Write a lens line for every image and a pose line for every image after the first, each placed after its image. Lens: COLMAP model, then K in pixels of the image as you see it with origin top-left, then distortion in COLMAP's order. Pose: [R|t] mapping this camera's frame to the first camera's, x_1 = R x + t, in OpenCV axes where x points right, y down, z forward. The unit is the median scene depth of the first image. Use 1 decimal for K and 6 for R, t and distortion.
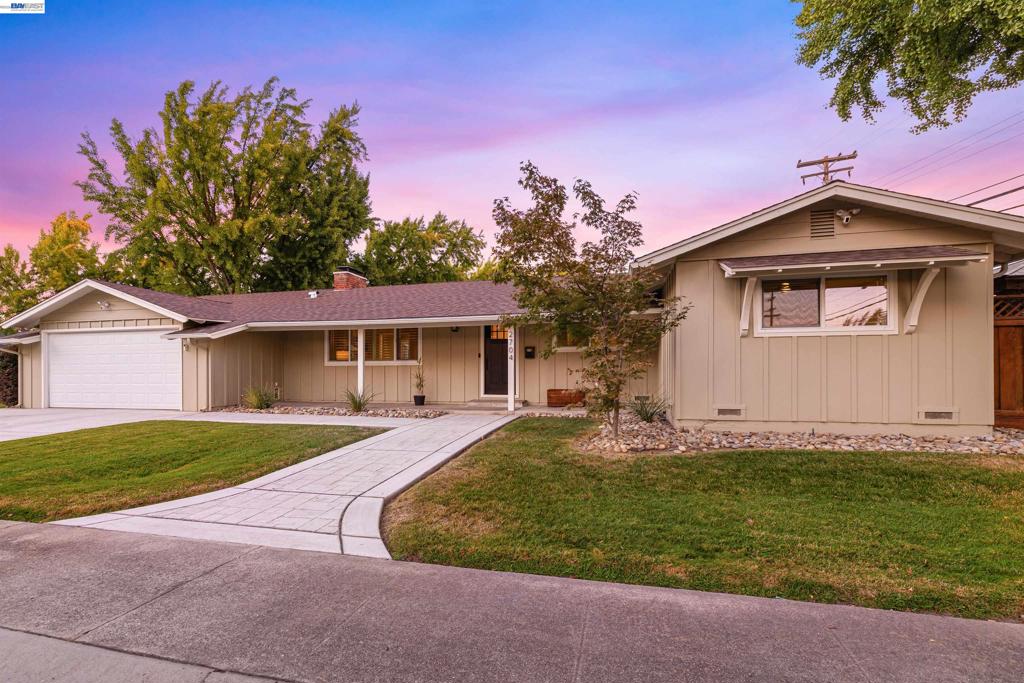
lens RADIAL K [[450.6, 0, 543.4], [0, 450.6, 311.4], [0, 0, 1]] dist [-0.000034, 0.000026]
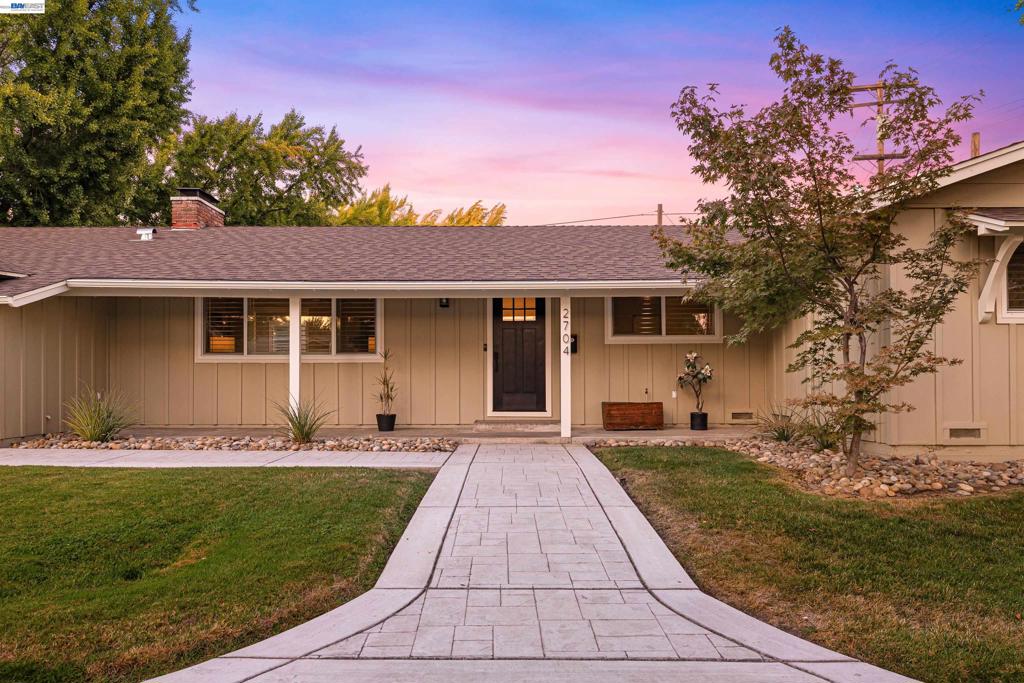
lens RADIAL K [[693.4, 0, 521.7], [0, 693.4, 284.3], [0, 0, 1]] dist [0.010912, -0.010405]
pose [[0.975089, 0.033433, 0.219280, -0.295879], [-0.032440, 0.999441, -0.008130, 0.018693], [-0.219429, 0.000814, 0.975628, 0.078525]]
